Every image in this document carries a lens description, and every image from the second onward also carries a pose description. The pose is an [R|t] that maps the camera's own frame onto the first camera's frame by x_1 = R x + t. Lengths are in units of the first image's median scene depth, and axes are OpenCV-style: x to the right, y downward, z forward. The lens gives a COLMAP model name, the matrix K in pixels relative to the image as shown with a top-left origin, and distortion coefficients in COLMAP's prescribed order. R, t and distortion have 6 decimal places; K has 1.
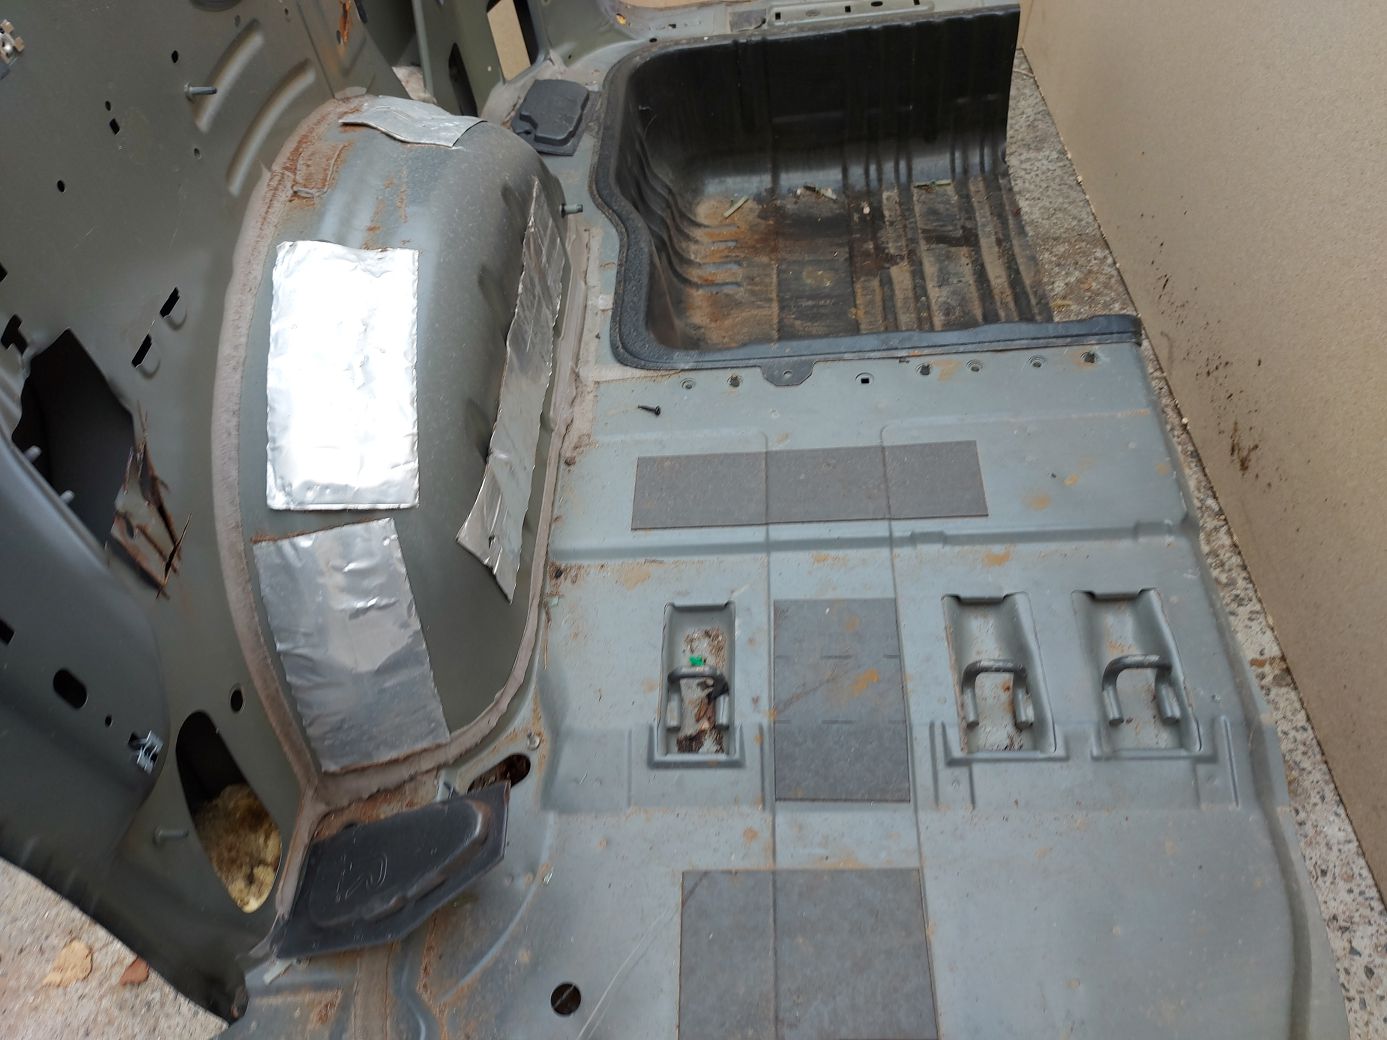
lens RADIAL K [[955.2, 0, 693.5], [0, 955.2, 520.0], [0, 0, 1]] dist [-0.001607, 0.000442]
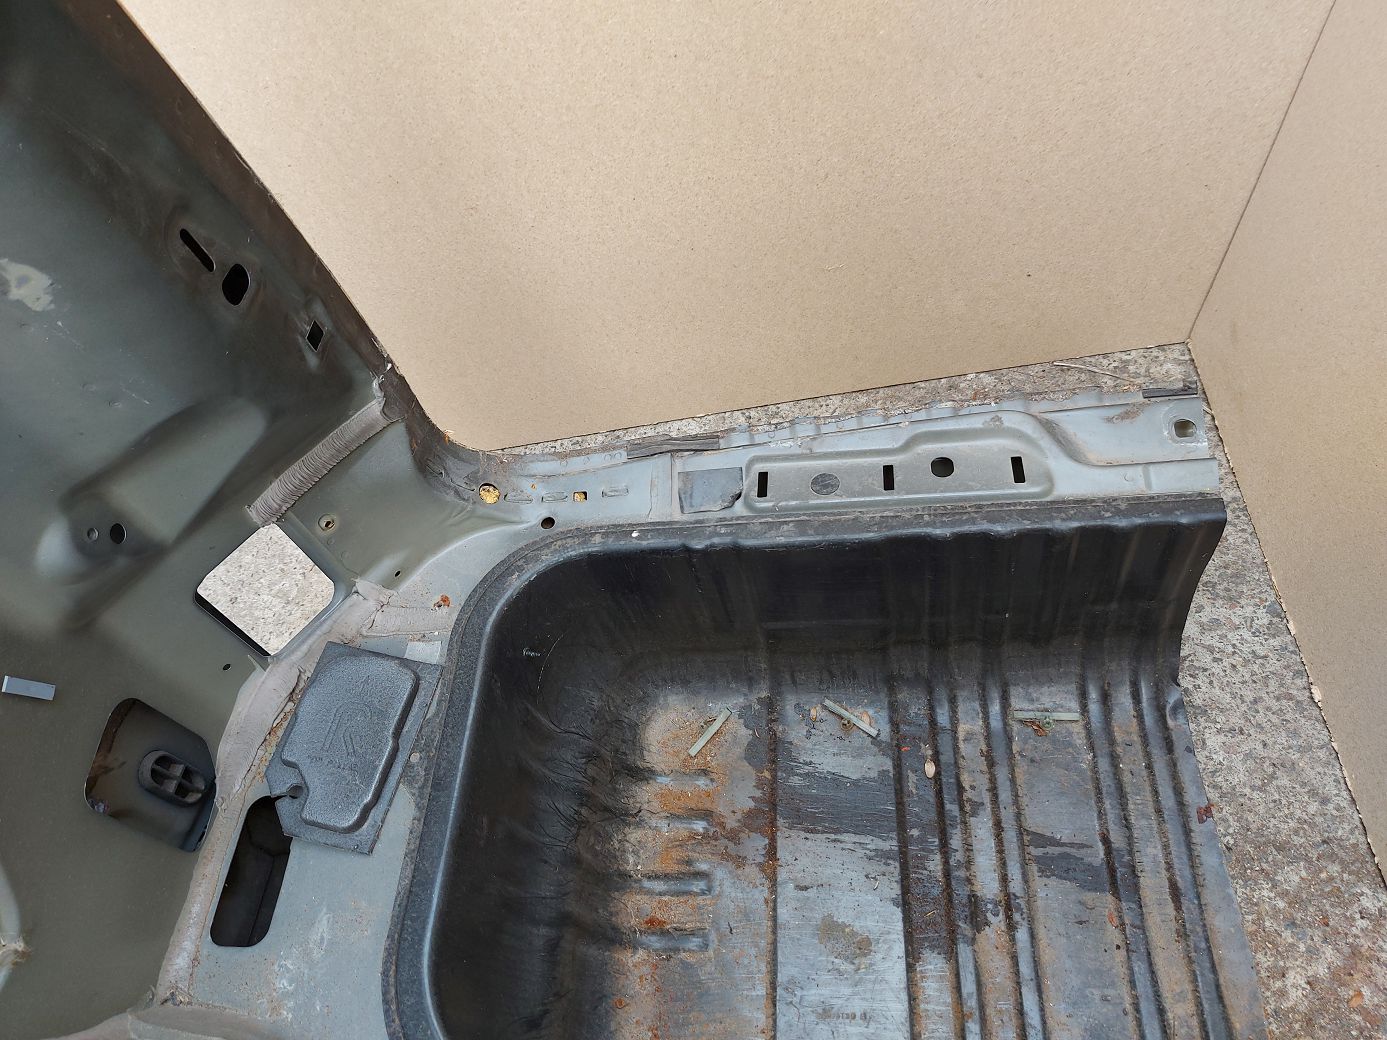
lens RADIAL K [[988.5, 0, 693.5], [0, 988.5, 520.0], [0, 0, 1]] dist [0.059688, -0.042374]
pose [[0.997043, -0.018993, -0.074464, 0.089685], [0.022780, 0.998472, 0.050341, -0.530814], [0.073394, -0.051888, 0.995952, 0.413448]]
